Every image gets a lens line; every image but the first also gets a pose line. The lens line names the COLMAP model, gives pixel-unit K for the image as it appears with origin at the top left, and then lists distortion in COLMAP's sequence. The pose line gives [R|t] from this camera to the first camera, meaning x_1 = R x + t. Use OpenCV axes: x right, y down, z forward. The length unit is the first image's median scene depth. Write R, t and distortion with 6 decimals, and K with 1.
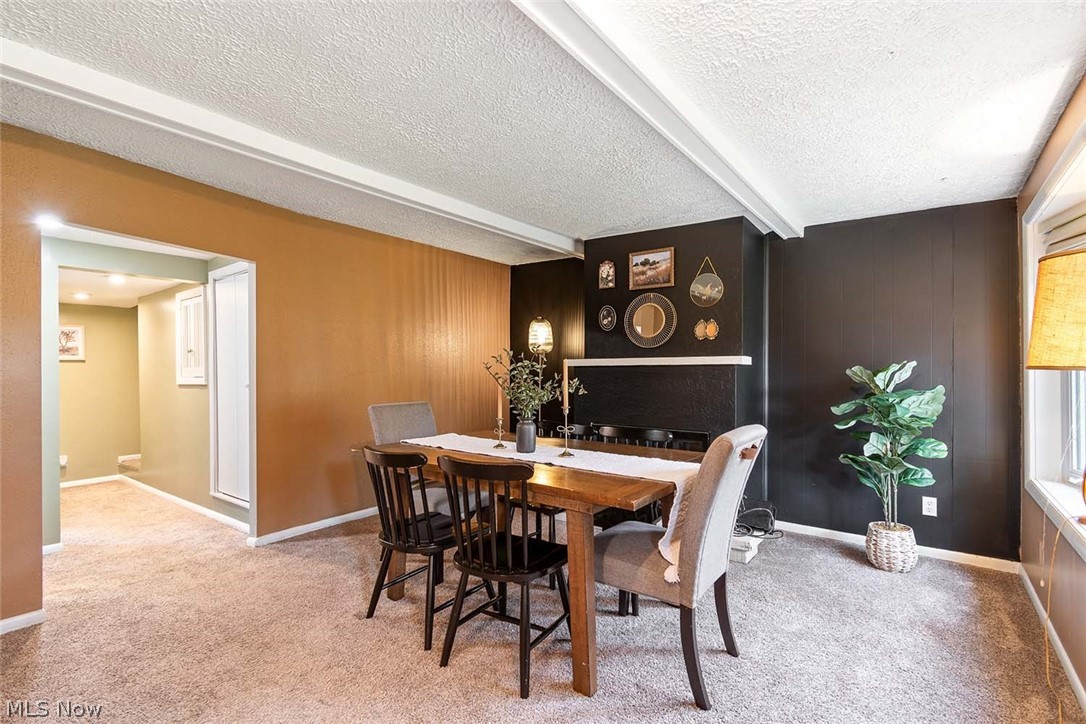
lens RADIAL K [[506.3, 0, 542.4], [0, 506.3, 367.0], [0, 0, 1]] dist [0.000064, 0.000001]
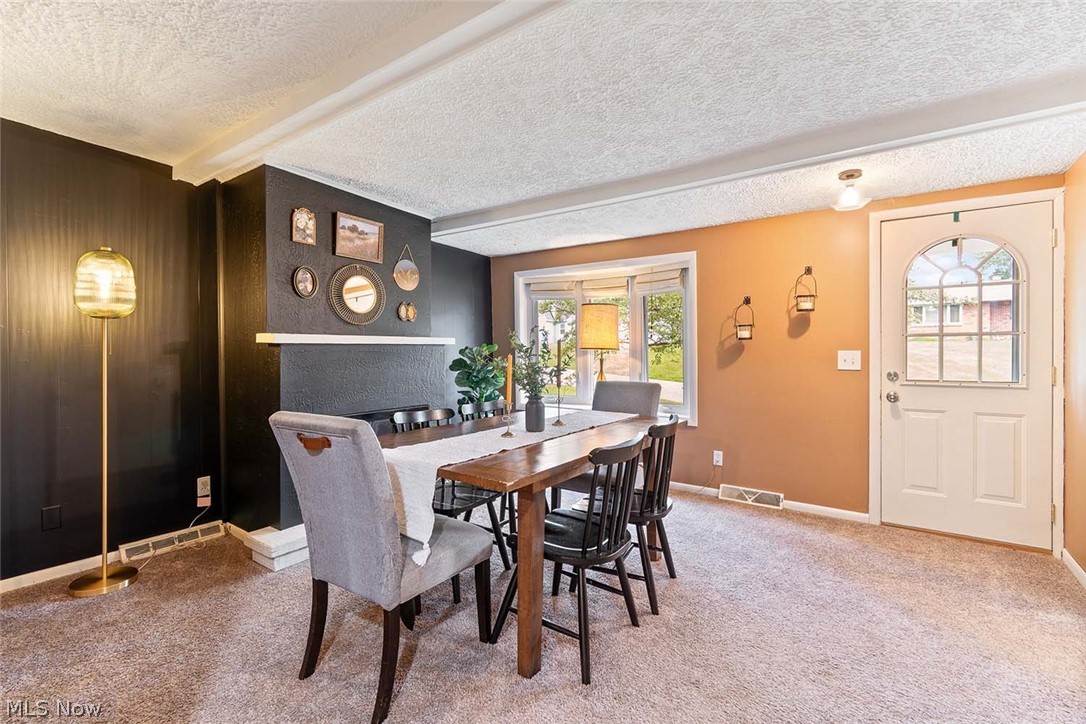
lens RADIAL K [[475.3, 0, 542.2], [0, 475.3, 358.0], [0, 0, 1]] dist [-0.003118, -0.001139]
pose [[-0.048070, -0.005293, 0.998830, -0.644151], [-0.002701, 0.999983, 0.005169, 0.016051], [-0.998840, -0.002449, -0.048084, 0.698976]]
